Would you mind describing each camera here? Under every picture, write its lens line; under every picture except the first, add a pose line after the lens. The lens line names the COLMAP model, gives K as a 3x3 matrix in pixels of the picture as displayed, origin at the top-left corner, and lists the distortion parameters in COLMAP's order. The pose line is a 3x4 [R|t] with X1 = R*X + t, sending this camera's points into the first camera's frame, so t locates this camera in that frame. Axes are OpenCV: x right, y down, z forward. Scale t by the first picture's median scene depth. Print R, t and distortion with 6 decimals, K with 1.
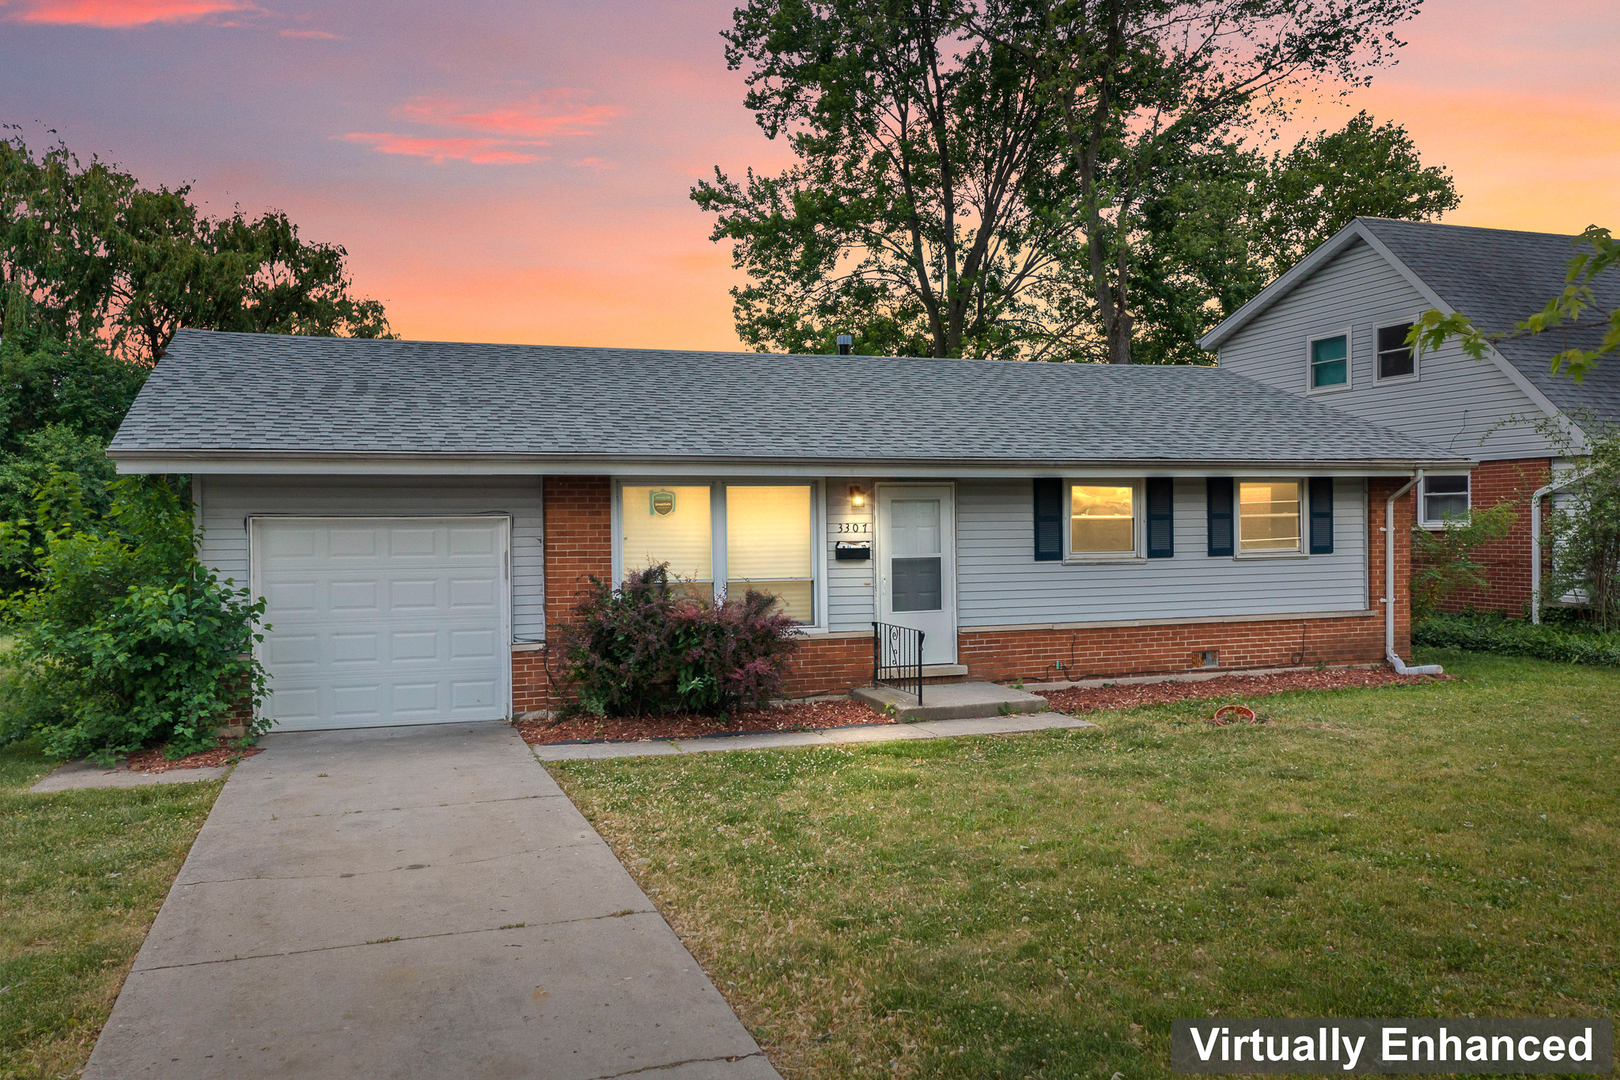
lens RADIAL K [[1285.7, 0, 810.0], [0, 1285.7, 540.0], [0, 0, 1]] dist [-0.000259, 0.009804]
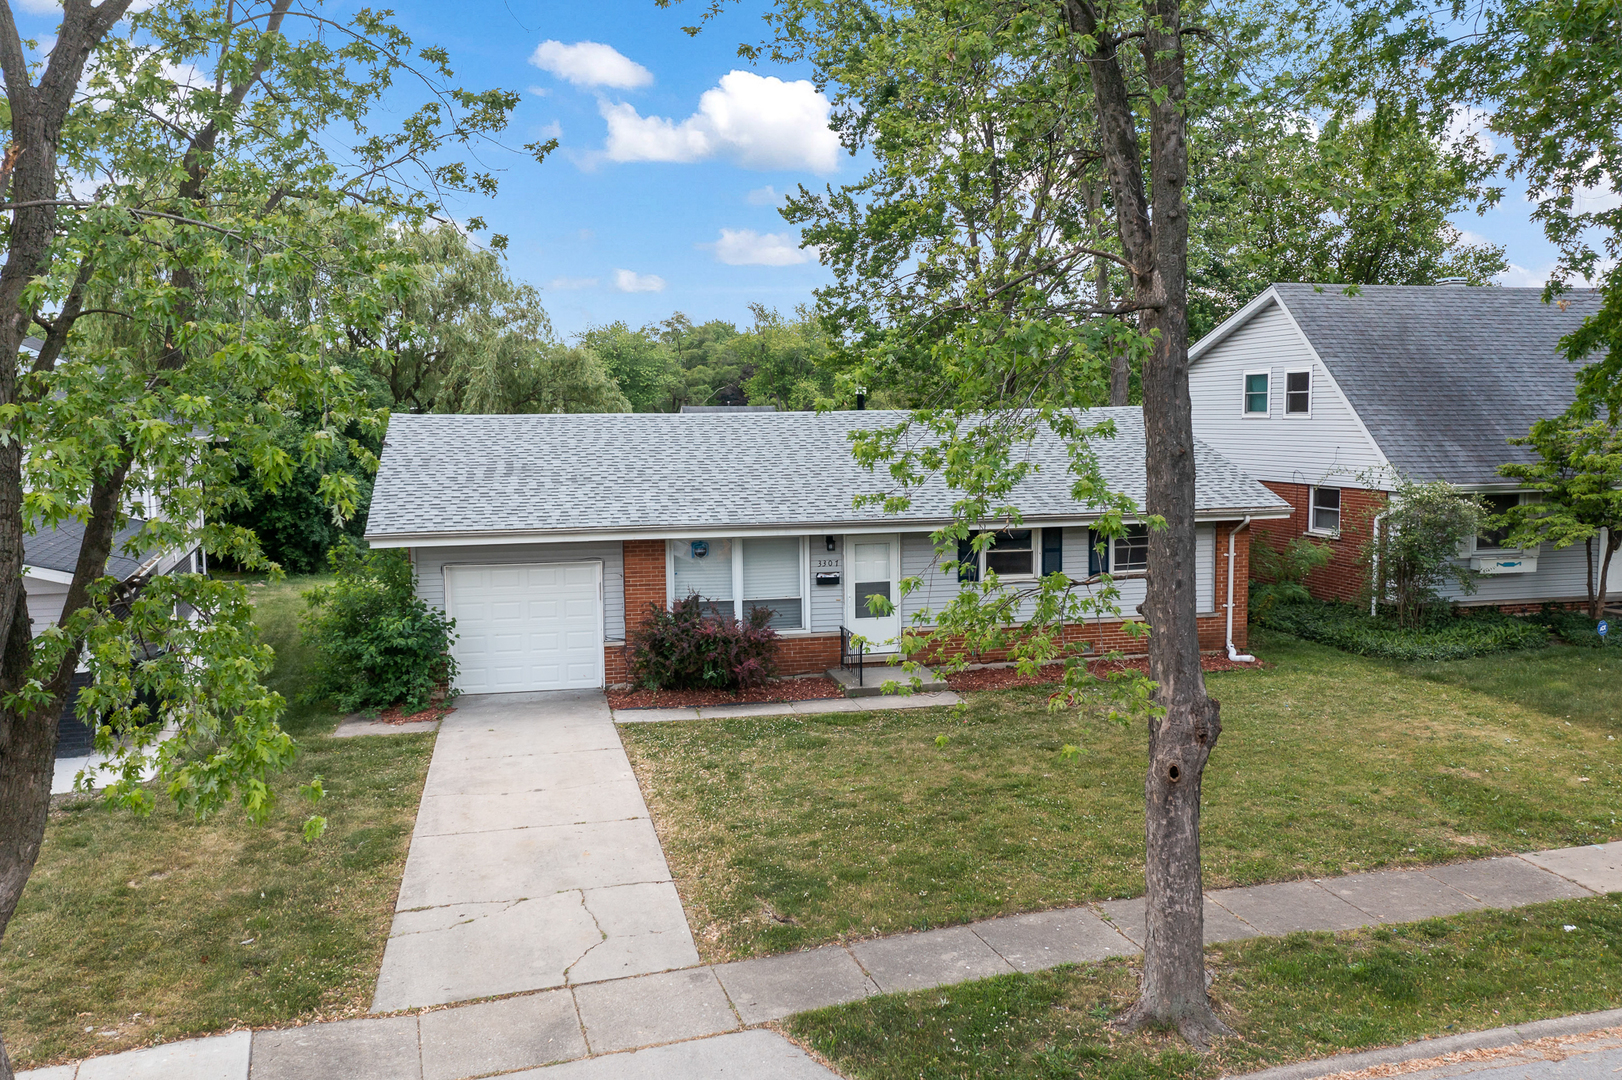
lens RADIAL K [[1287.3, 0, 811.0], [0, 1287.3, 540.0], [0, 0, 1]] dist [-0.000259, 0.009804]
pose [[0.993589, 0.010394, -0.112570, 0.216258], [-0.000645, 0.996269, 0.086296, -0.197182], [0.113047, -0.085670, 0.989889, -0.577356]]
